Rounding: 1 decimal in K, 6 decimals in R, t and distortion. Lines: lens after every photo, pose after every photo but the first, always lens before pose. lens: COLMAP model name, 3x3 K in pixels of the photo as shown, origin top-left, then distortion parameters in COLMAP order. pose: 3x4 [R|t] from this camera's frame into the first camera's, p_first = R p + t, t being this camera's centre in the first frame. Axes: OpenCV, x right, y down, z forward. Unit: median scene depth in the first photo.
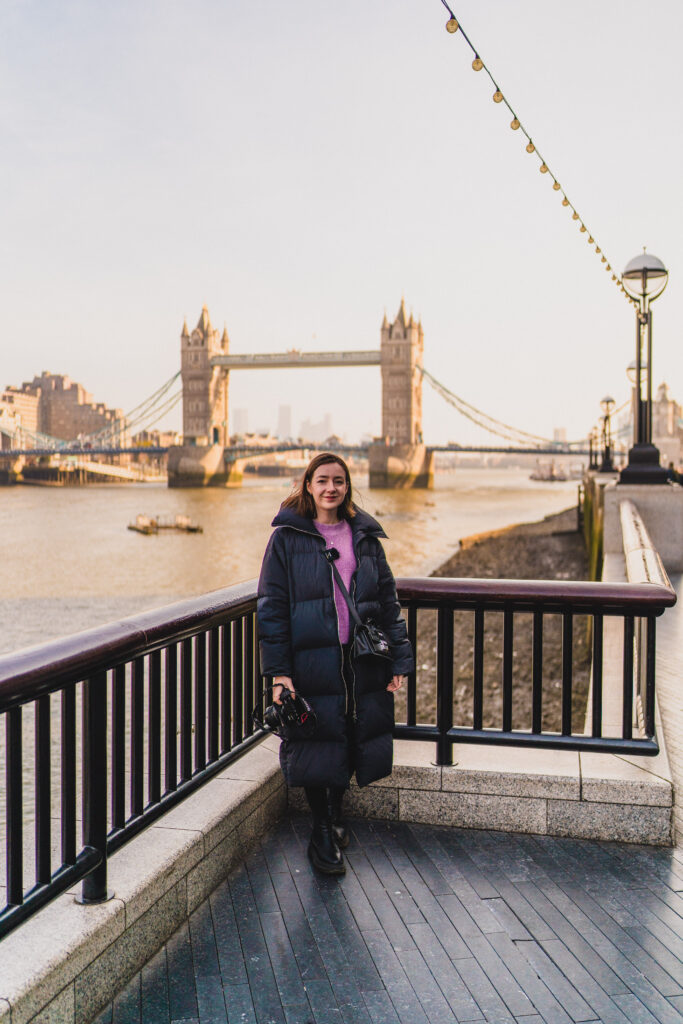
lens RADIAL K [[993.4, 0, 341.5], [0, 993.4, 512.0], [0, 0, 1]] dist [0.014406, 0.007747]
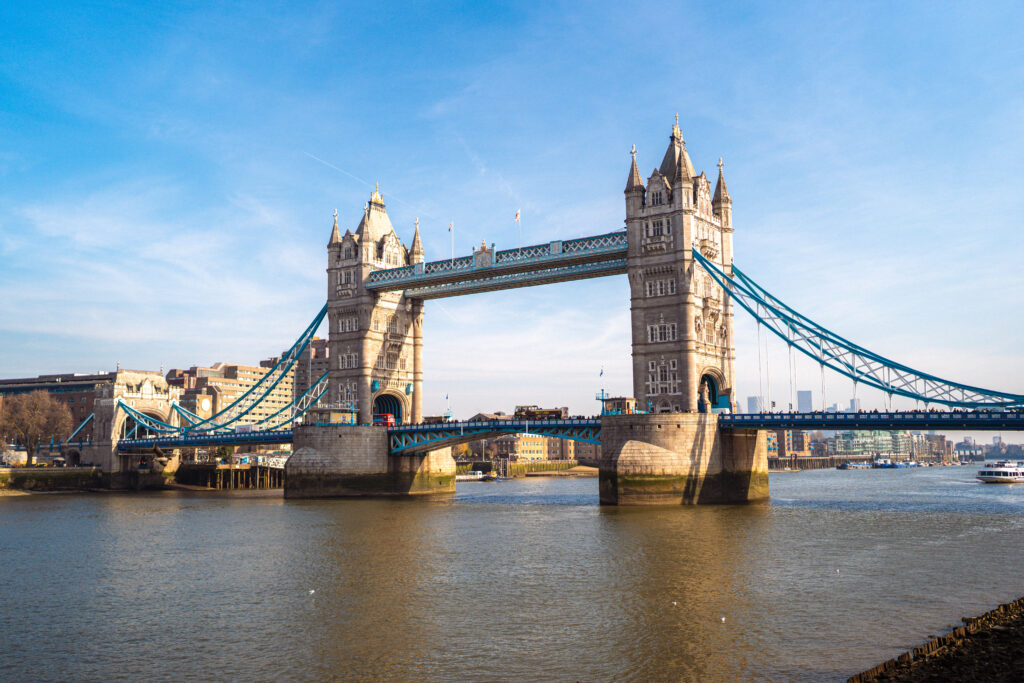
lens RADIAL K [[981.8, 0, 512.0], [0, 981.8, 341.5], [0, 0, 1]] dist [-0.004057, 0.013089]
pose [[0.932014, -0.050669, -0.358864, 0.155230], [-0.009323, 0.986499, -0.163500, -0.022670], [0.362303, 0.155730, 0.918958, 0.501224]]
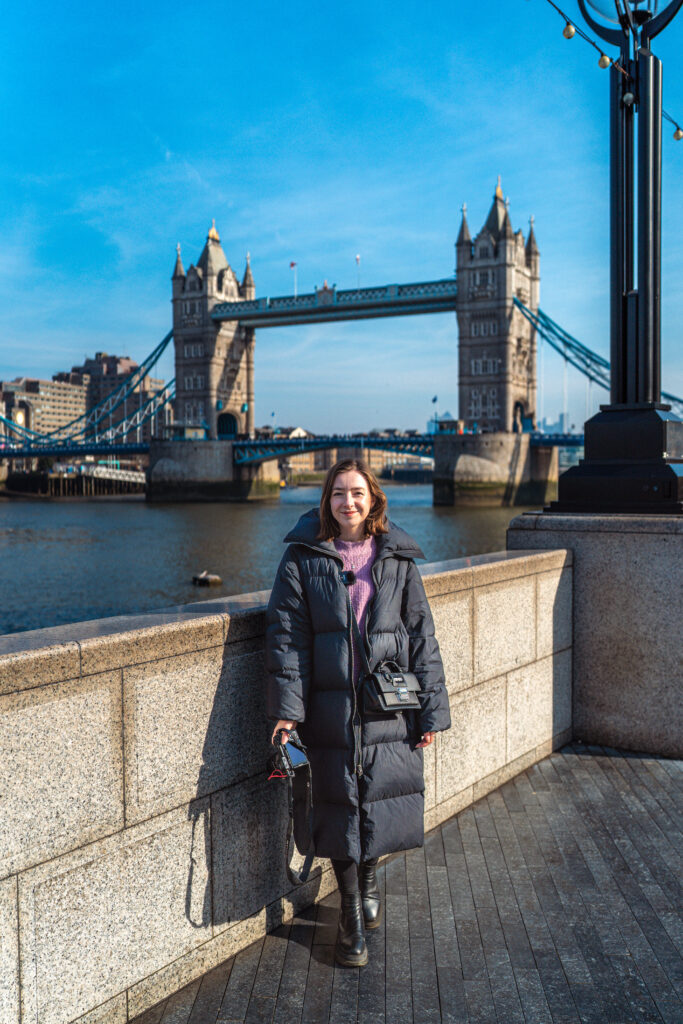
lens RADIAL K [[993.4, 0, 341.5], [0, 993.4, 512.0], [0, 0, 1]] dist [0.014406, 0.007747]
pose [[0.969844, 0.006149, -0.243648, 0.114791], [-0.007321, 0.999966, -0.003903, -0.016764], [0.243616, 0.005569, 0.969856, 0.376995]]
